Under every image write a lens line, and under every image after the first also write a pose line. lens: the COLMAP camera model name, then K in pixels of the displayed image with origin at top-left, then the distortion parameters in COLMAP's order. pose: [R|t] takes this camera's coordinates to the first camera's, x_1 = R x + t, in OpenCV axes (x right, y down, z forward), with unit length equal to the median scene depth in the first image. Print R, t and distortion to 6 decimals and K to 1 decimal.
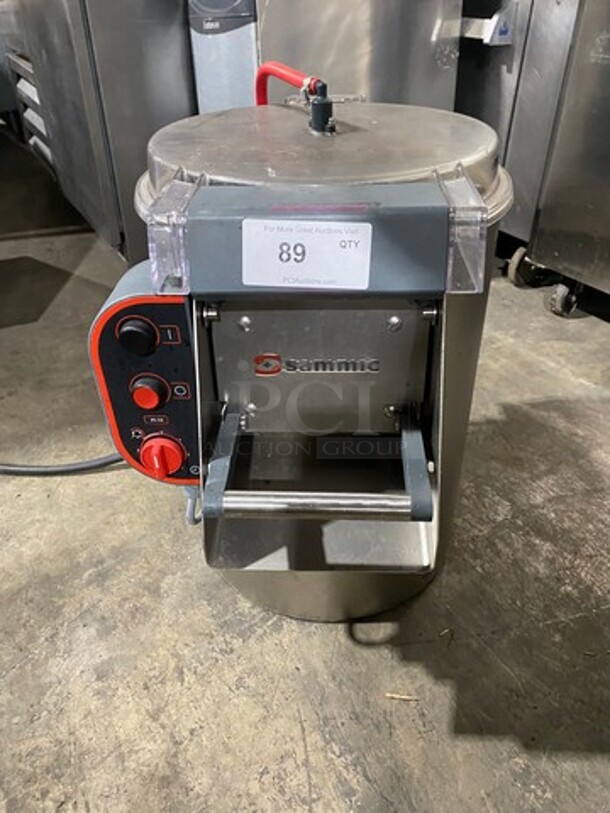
lens RADIAL K [[612.8, 0, 306.7], [0, 612.8, 405.5], [0, 0, 1]] dist [0.011247, -0.009588]
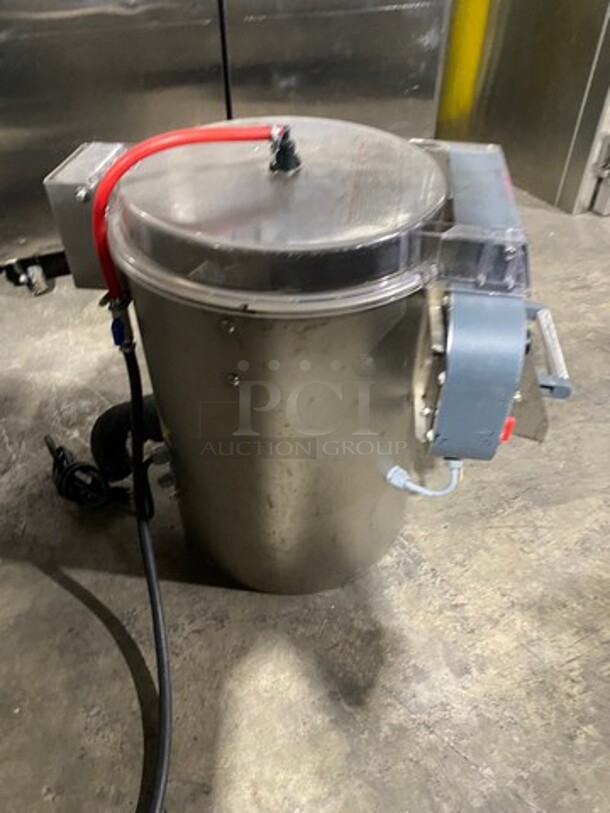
lens RADIAL K [[612.8, 0, 311.6], [0, 612.8, 403.7], [0, 0, 1]] dist [0.011247, -0.009588]
pose [[0.086421, -0.649028, 0.755840, -0.906065], [0.561208, 0.658566, 0.501334, -0.604359], [-0.823151, 0.380858, 0.421154, 0.591273]]
